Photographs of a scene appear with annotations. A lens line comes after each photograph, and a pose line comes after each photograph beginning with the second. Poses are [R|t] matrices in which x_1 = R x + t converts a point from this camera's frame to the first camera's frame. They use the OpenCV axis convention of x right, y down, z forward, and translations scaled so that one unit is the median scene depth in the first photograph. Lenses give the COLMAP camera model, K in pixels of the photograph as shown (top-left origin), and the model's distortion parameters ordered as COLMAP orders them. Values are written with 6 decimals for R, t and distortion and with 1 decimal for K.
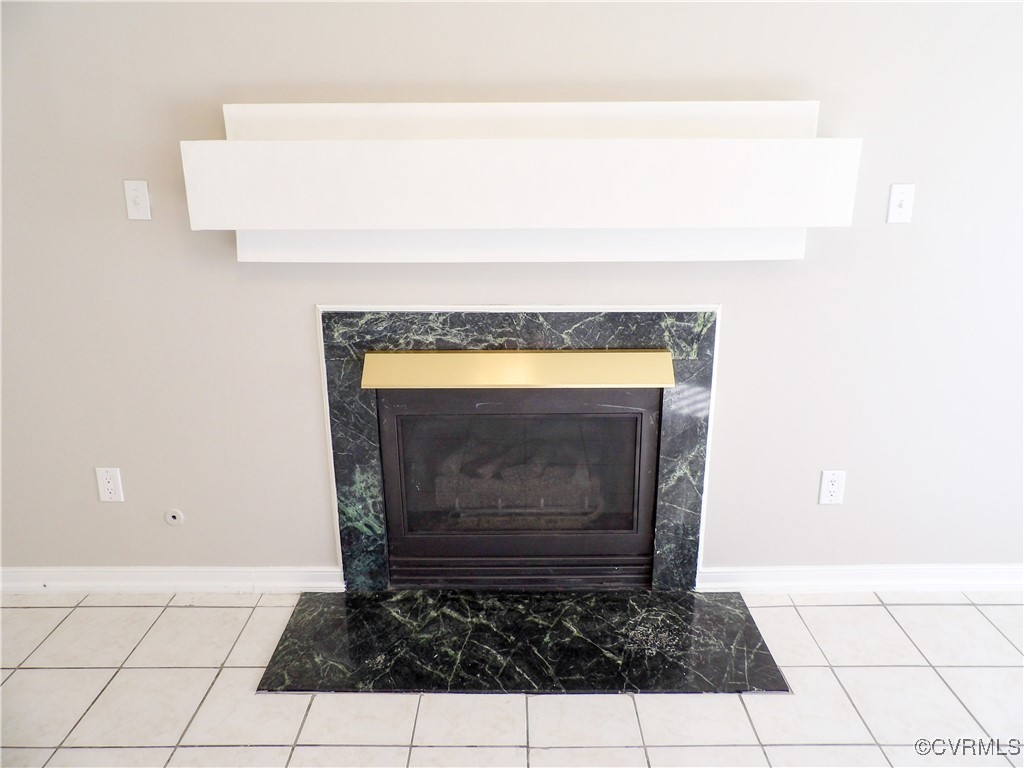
lens RADIAL K [[737.7, 0, 511.8], [0, 737.7, 387.7], [0, 0, 1]] dist [-0.032999, 0.035497]
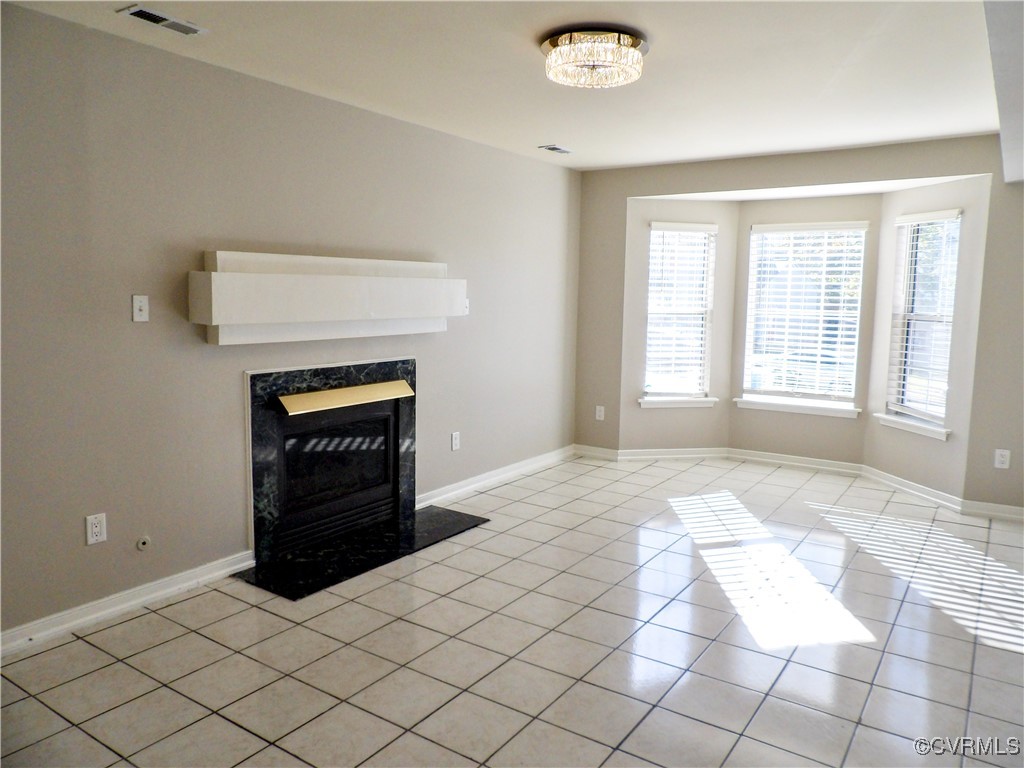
lens RADIAL K [[737.7, 0, 518.5], [0, 737.7, 381.2], [0, 0, 1]] dist [-0.032999, 0.035497]
pose [[0.558957, -0.091340, 0.824150, -1.250055], [0.231485, 0.971588, -0.049317, 0.125489], [-0.796230, 0.218345, 0.564220, -0.374609]]
